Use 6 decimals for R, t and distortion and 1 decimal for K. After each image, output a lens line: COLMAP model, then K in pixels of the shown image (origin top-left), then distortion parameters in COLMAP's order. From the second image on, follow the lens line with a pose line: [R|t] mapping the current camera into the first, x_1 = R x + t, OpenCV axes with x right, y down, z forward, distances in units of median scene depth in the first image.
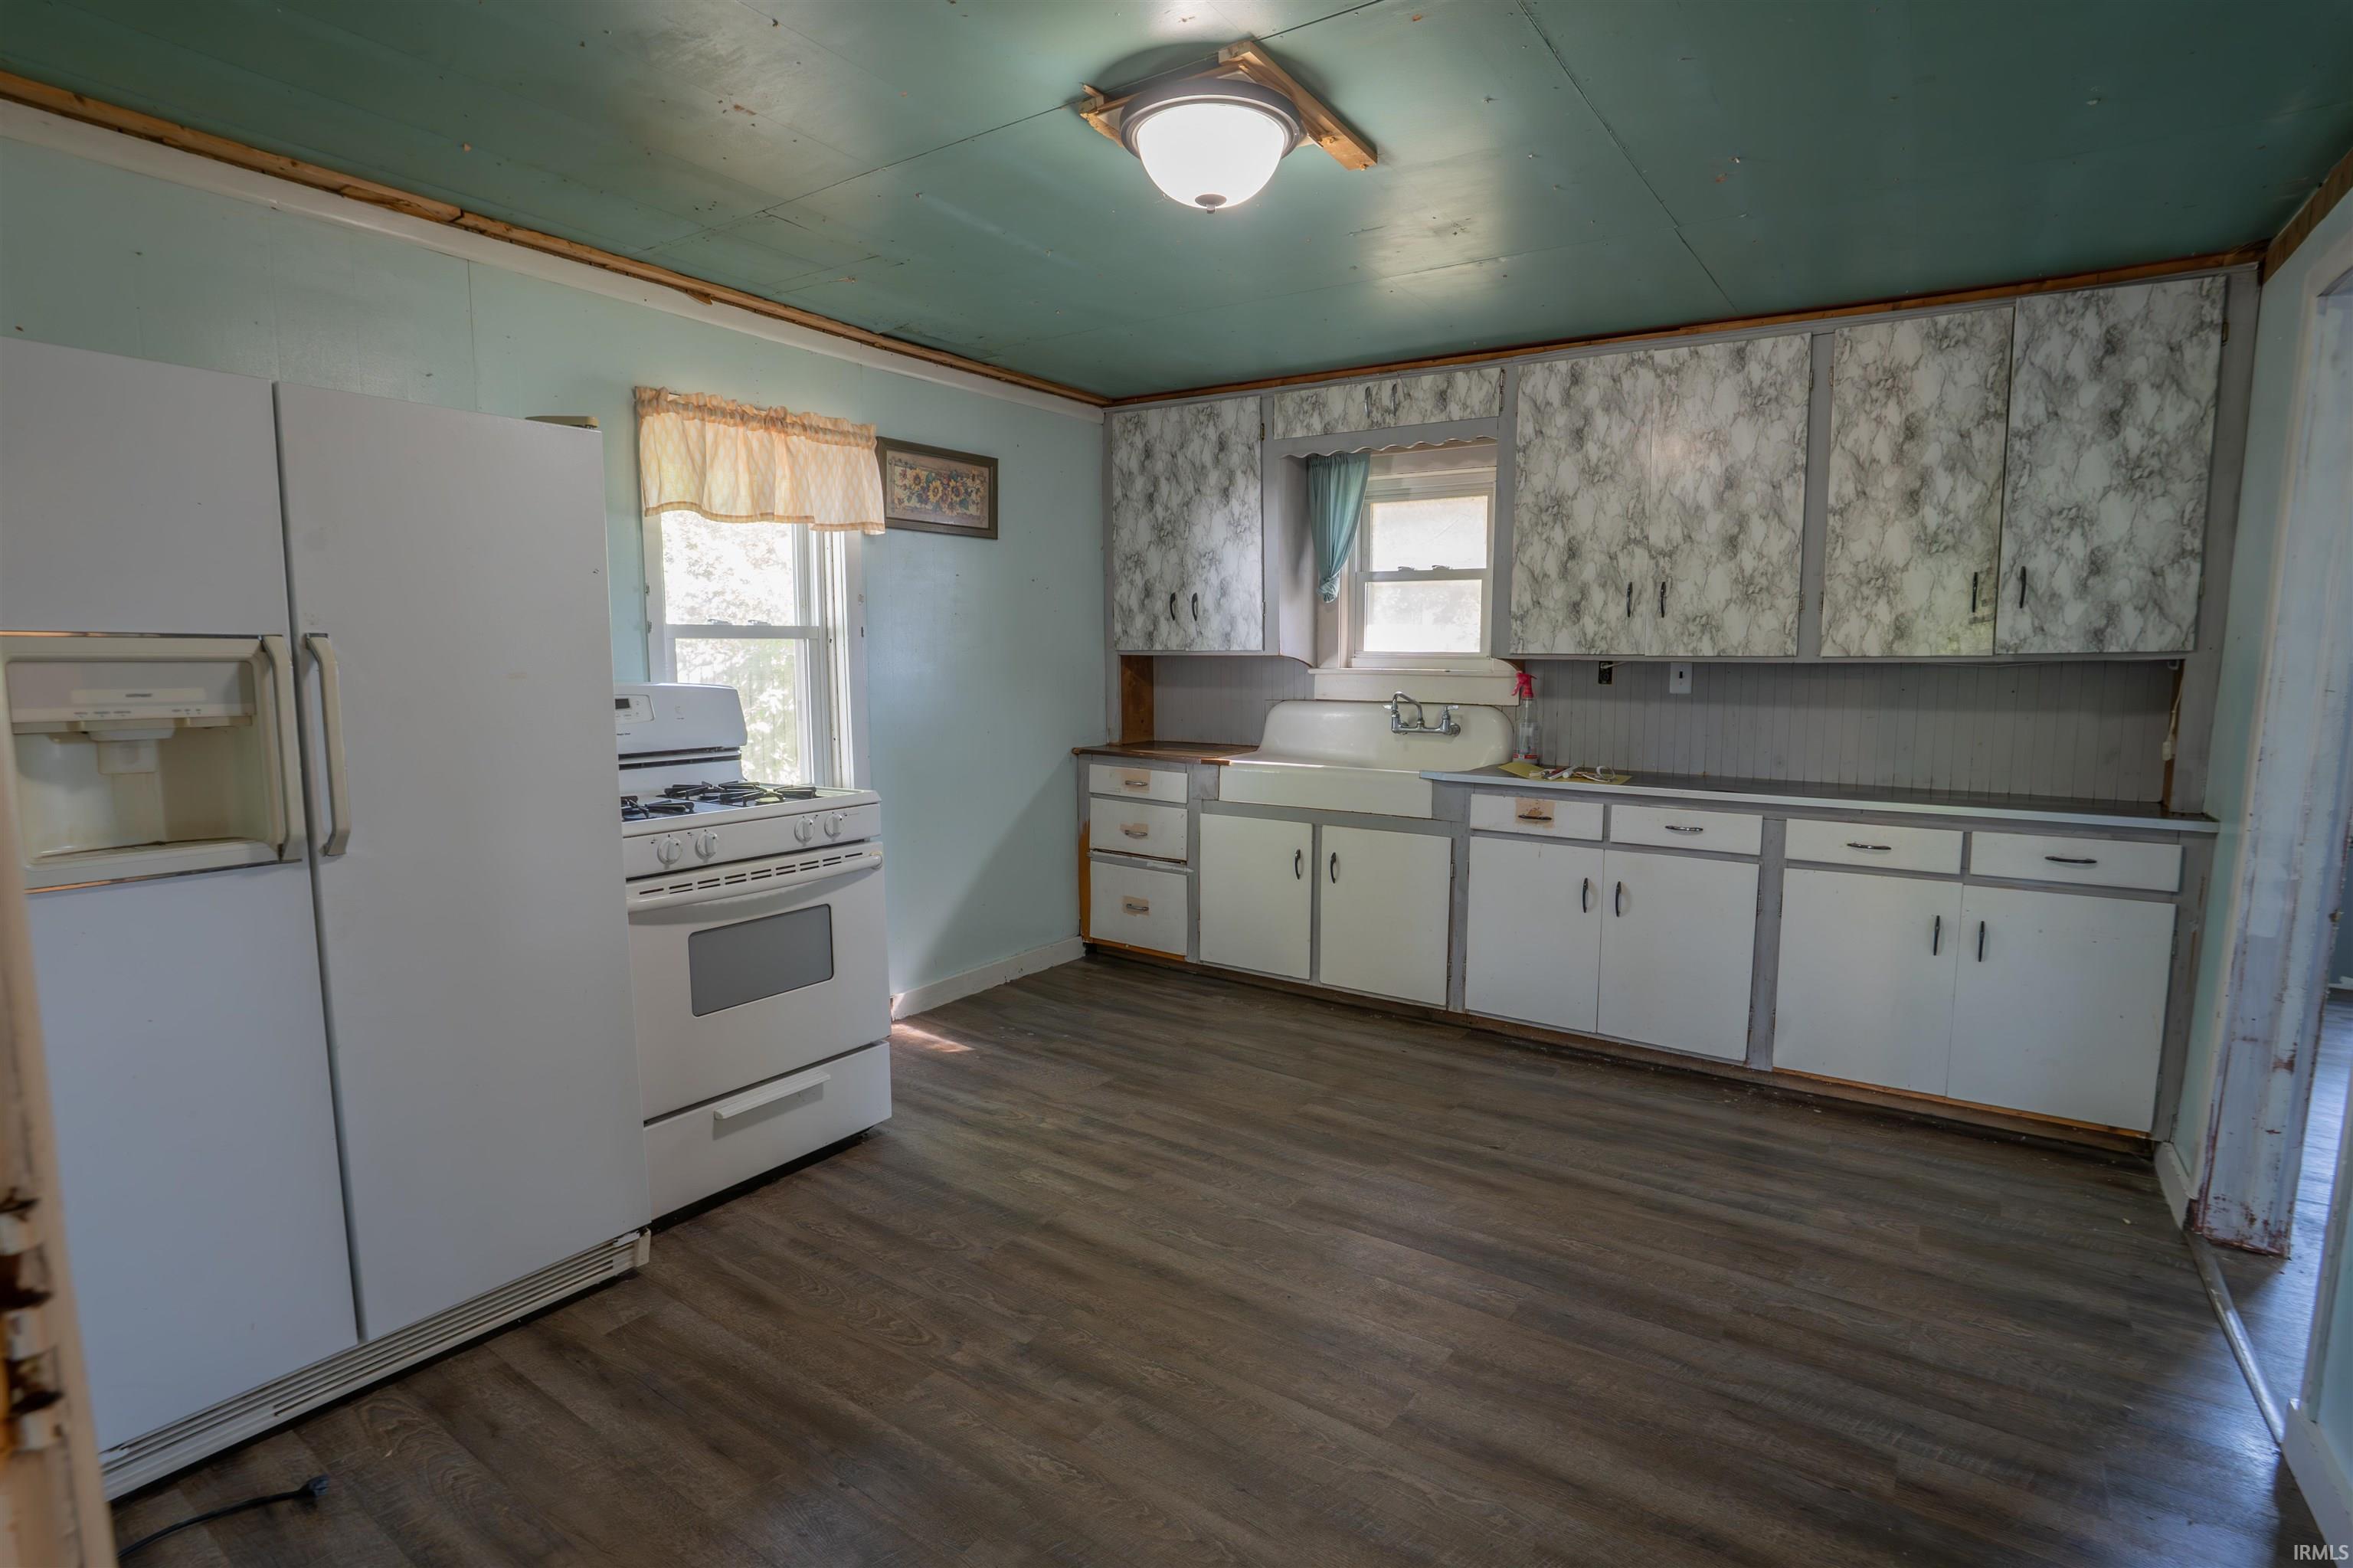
lens RADIAL K [[1094.3, 0, 1176.5], [0, 1094.3, 784.0], [0, 0, 1]] dist [-0.065557, 0.025329]
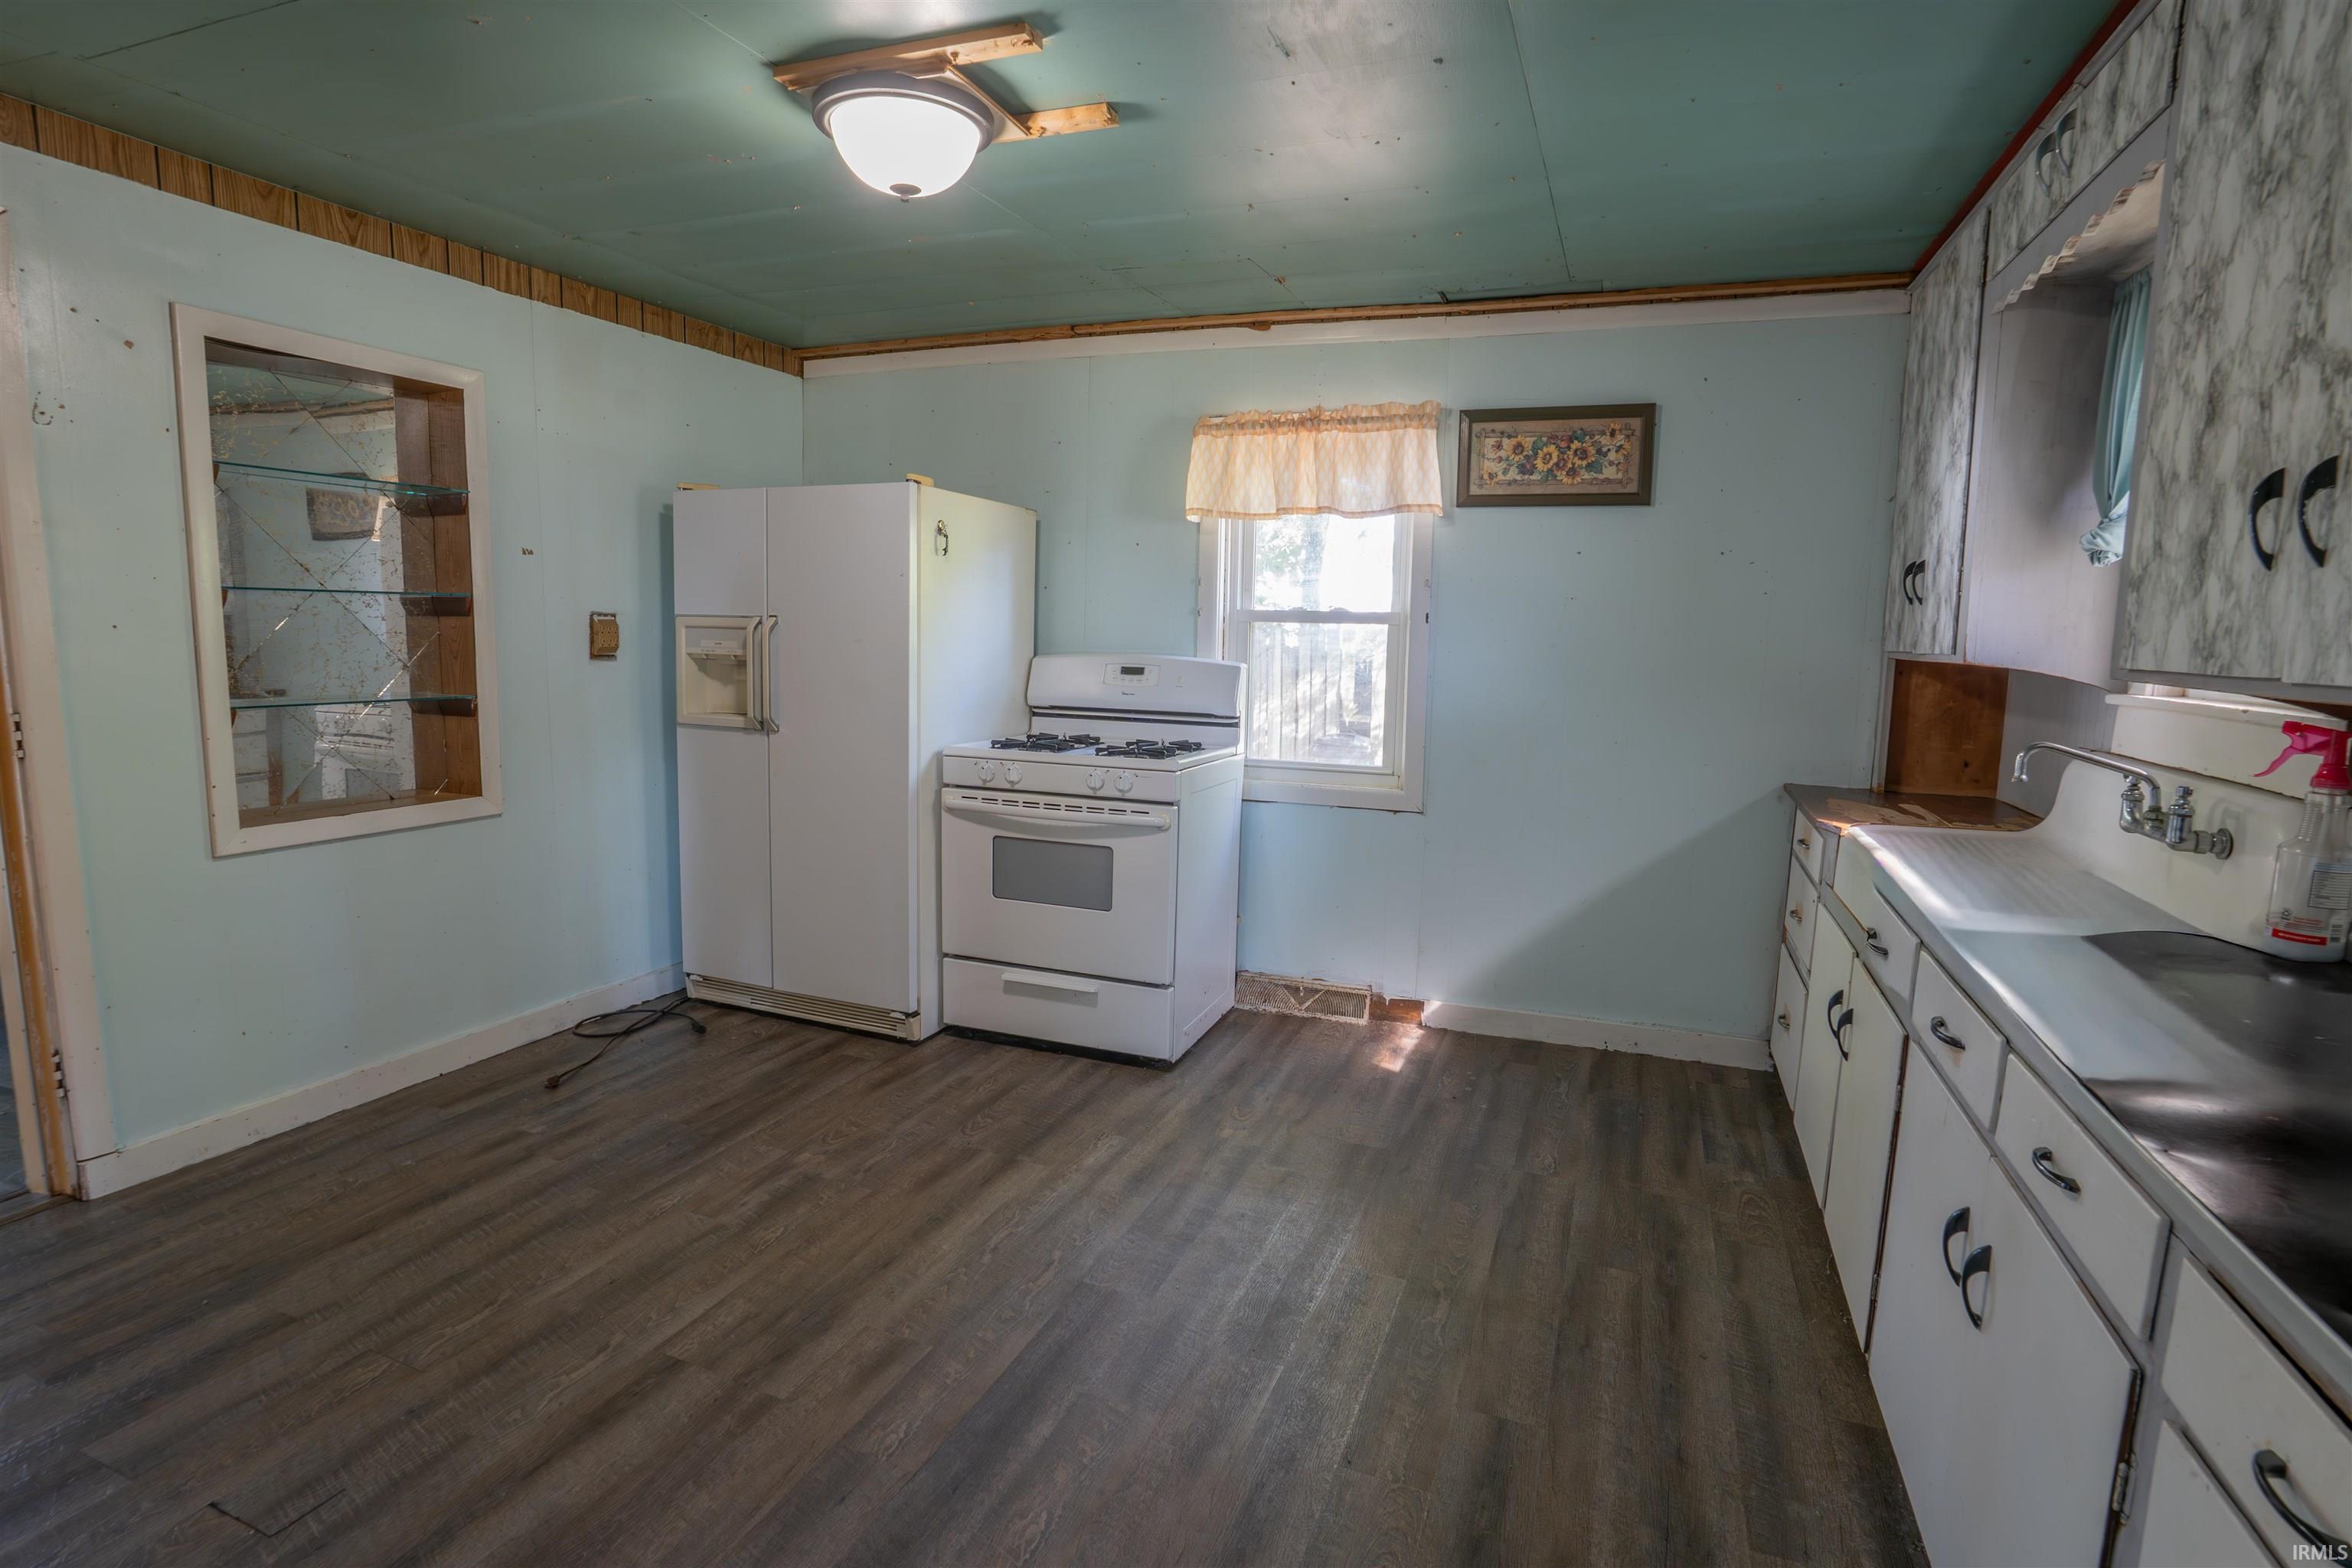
lens RADIAL K [[1093.8, 0, 1176.0], [0, 1093.8, 784.0], [0, 0, 1]] dist [-0.065557, 0.025329]
pose [[0.277775, 0.138737, -0.950575, 0.675897], [-0.136739, 0.985151, 0.103826, -0.074080], [0.950865, 0.101140, 0.292621, 0.594784]]
